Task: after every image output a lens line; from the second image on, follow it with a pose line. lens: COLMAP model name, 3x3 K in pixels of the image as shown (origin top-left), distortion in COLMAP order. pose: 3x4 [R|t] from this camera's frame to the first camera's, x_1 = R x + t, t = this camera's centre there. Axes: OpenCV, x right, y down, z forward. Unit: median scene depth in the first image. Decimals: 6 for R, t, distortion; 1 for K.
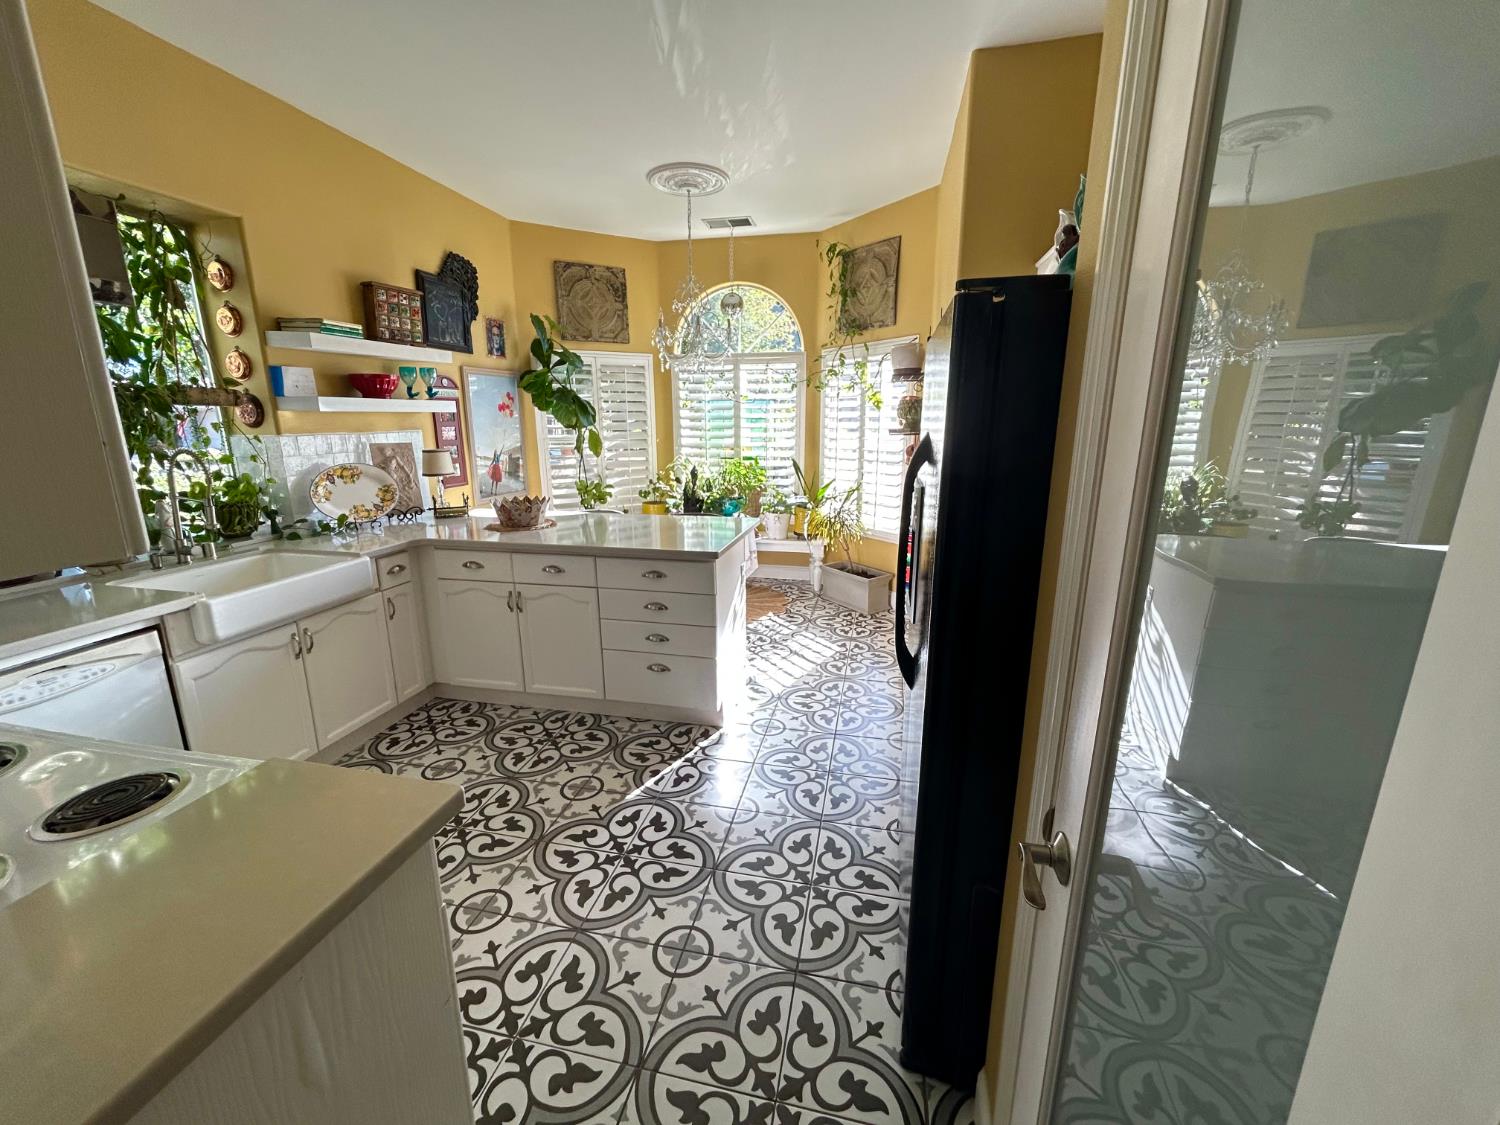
lens RADIAL K [[605.8, 0, 756.2], [0, 605.8, 564.2], [0, 0, 1]] dist [0.000493, -0.000025]
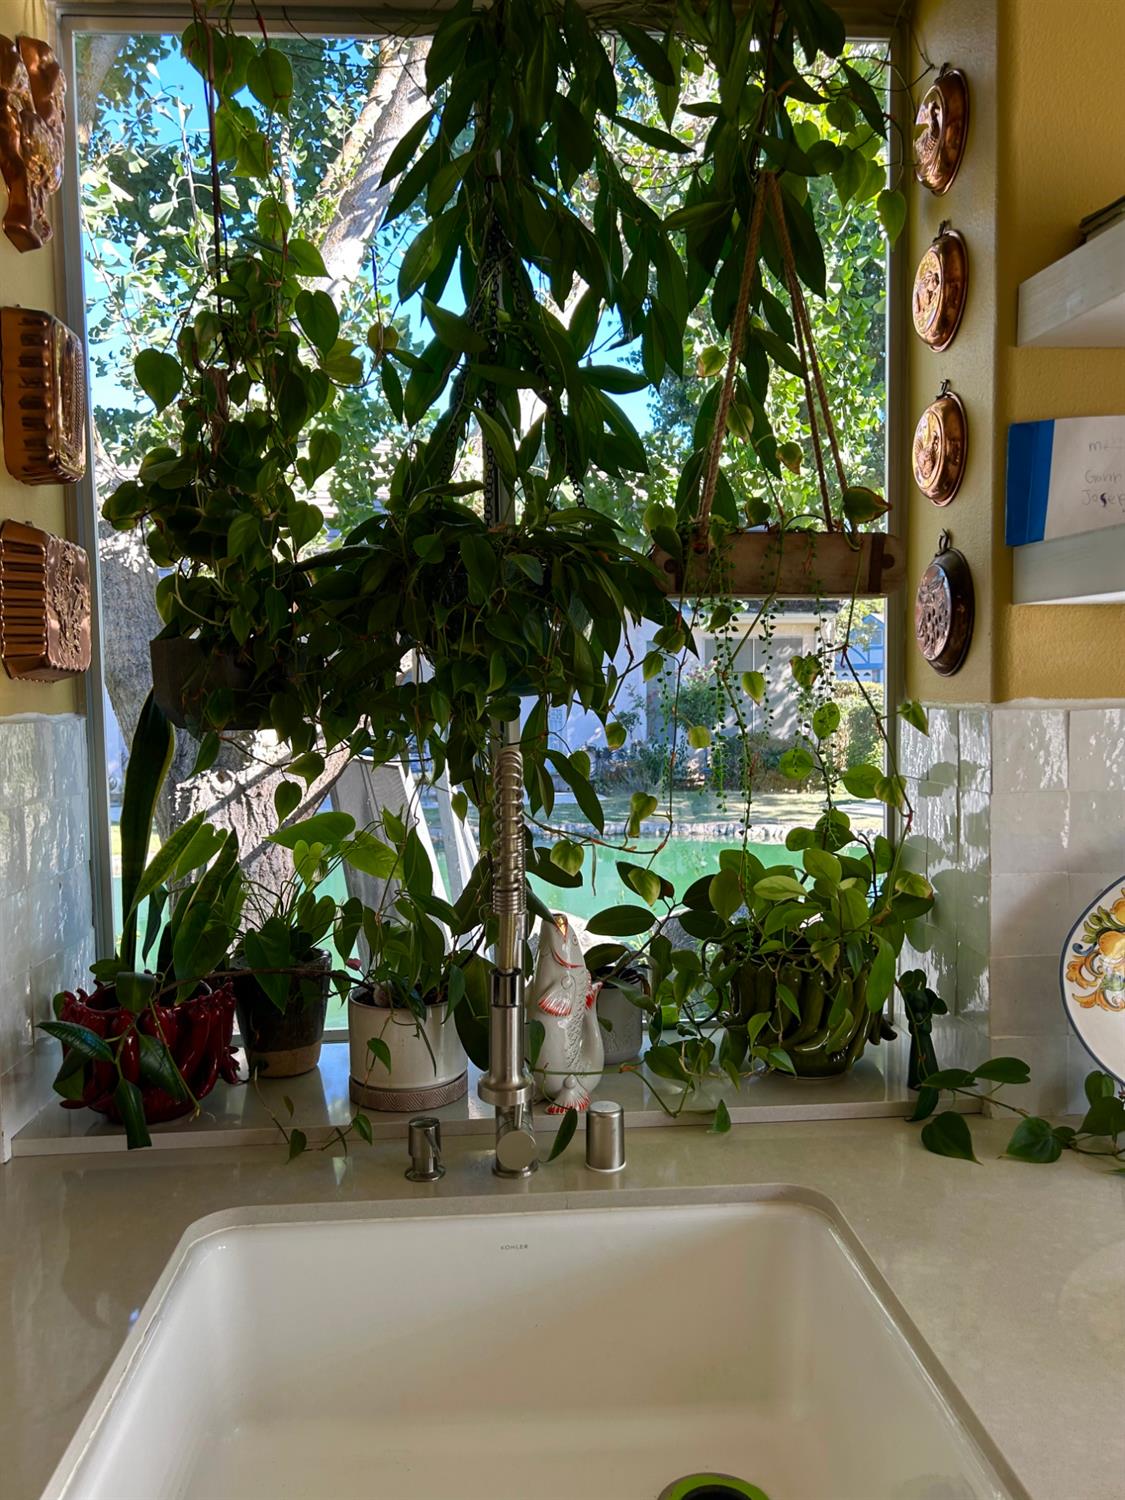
lens RADIAL K [[1126.4, 0, 562.5], [0, 1126.4, 750.0], [0, 0, 1]] dist [0.075687, -0.084893]
pose [[0.267294, 0.048819, -0.962378, -0.304605], [-0.209953, 0.977673, -0.008718, -0.118968], [0.940465, 0.204384, 0.271575, 0.554204]]
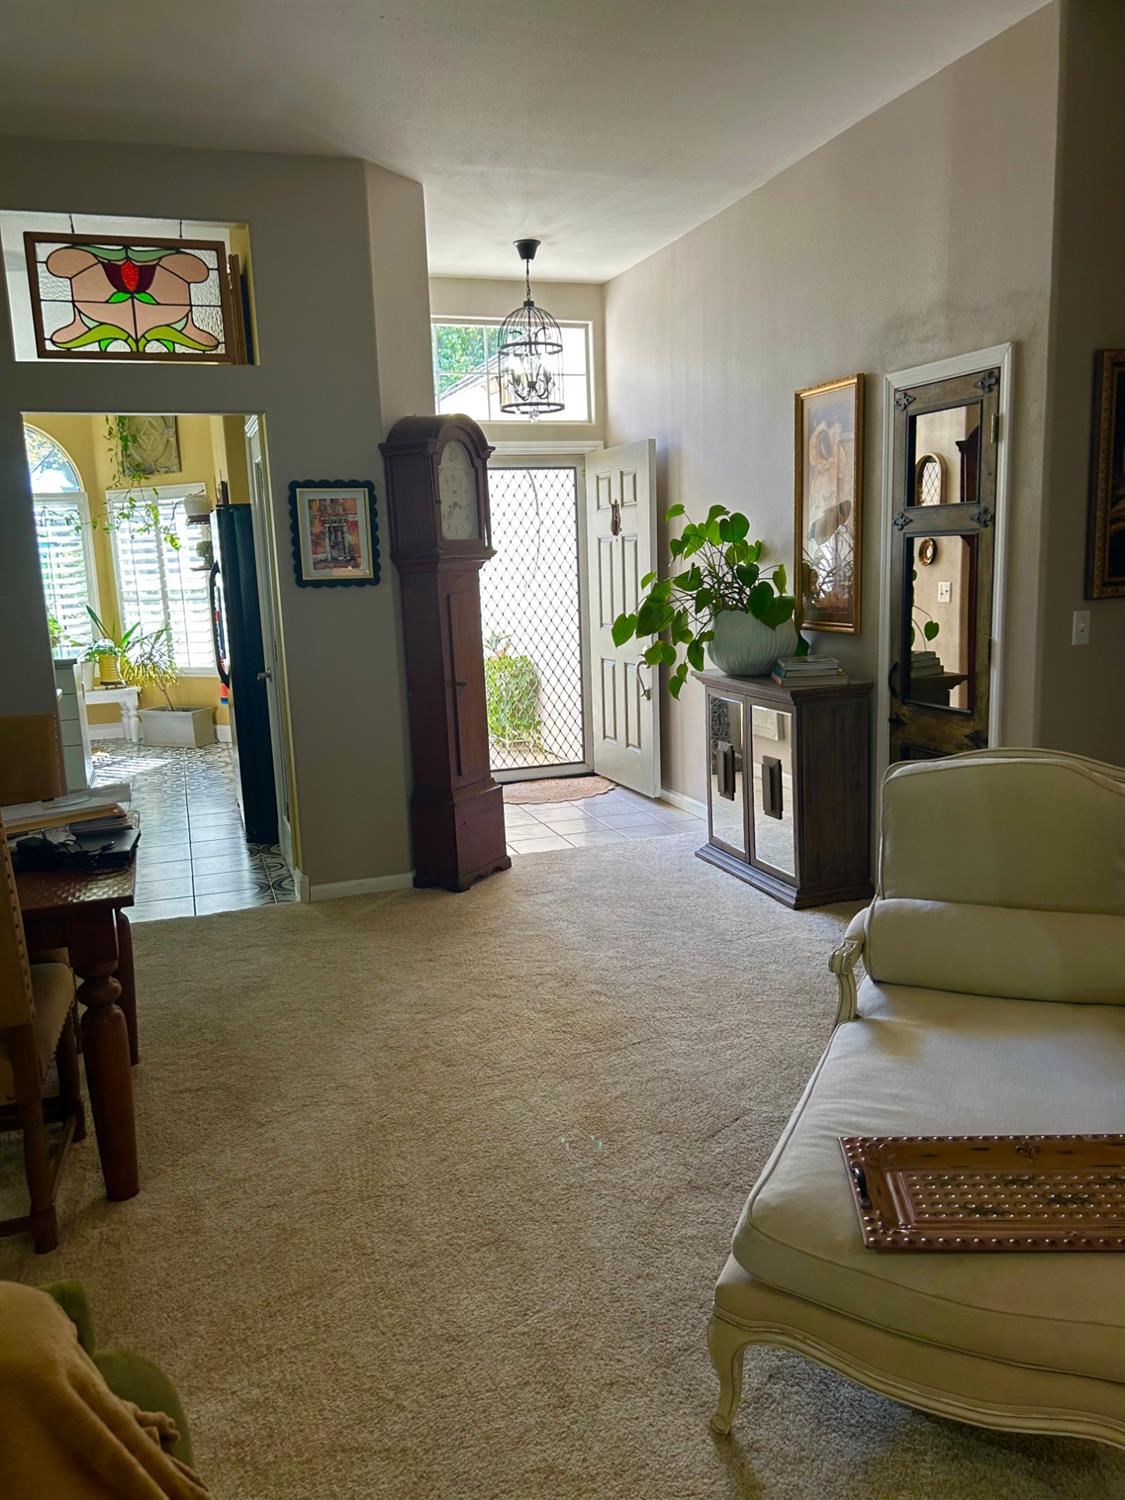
lens RADIAL K [[1126.4, 0, 562.5], [0, 1126.4, 750.0], [0, 0, 1]] dist [0.075687, -0.084893]
pose [[0.858568, -0.120201, 0.498410, -0.314243], [0.156327, 0.987212, -0.031206, 0.318949], [-0.488285, 0.104708, 0.866380, -1.261979]]
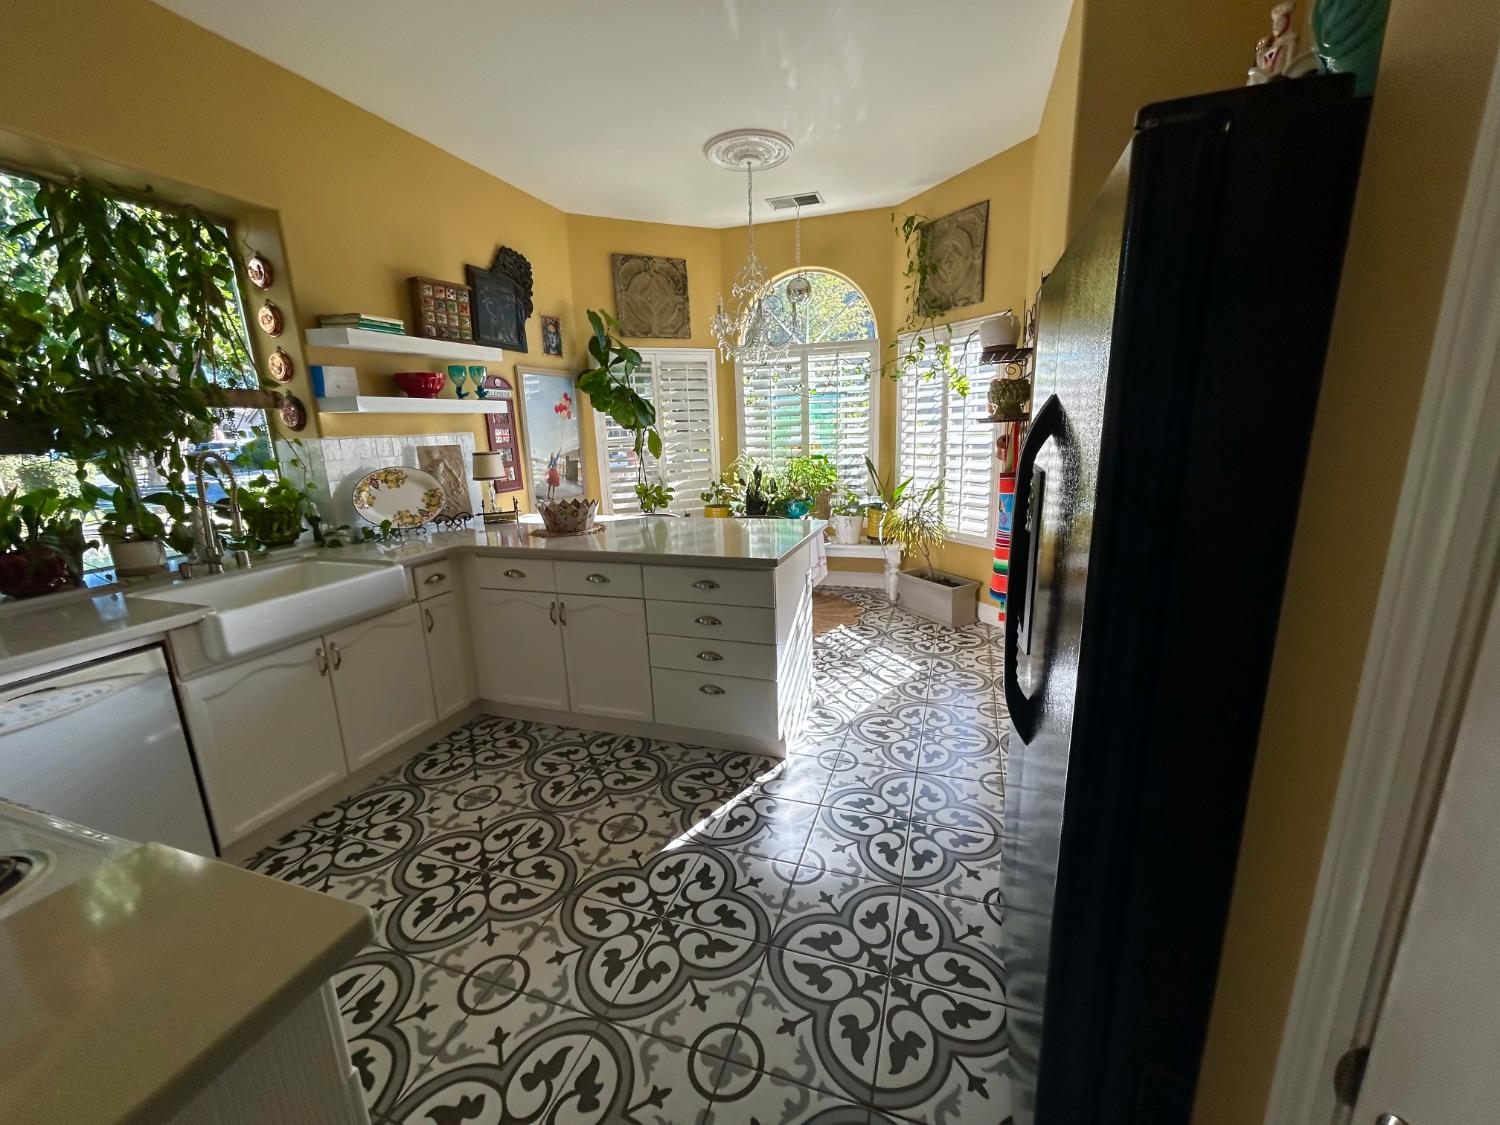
lens RADIAL K [[605.8, 0, 756.2], [0, 605.8, 564.2], [0, 0, 1]] dist [0.000493, -0.000025]
pose [[0.992760, -0.001669, -0.120107, 0.007903], [0.000661, 0.999964, -0.008432, -0.004191], [0.120116, 0.008292, 0.992725, 0.104703]]
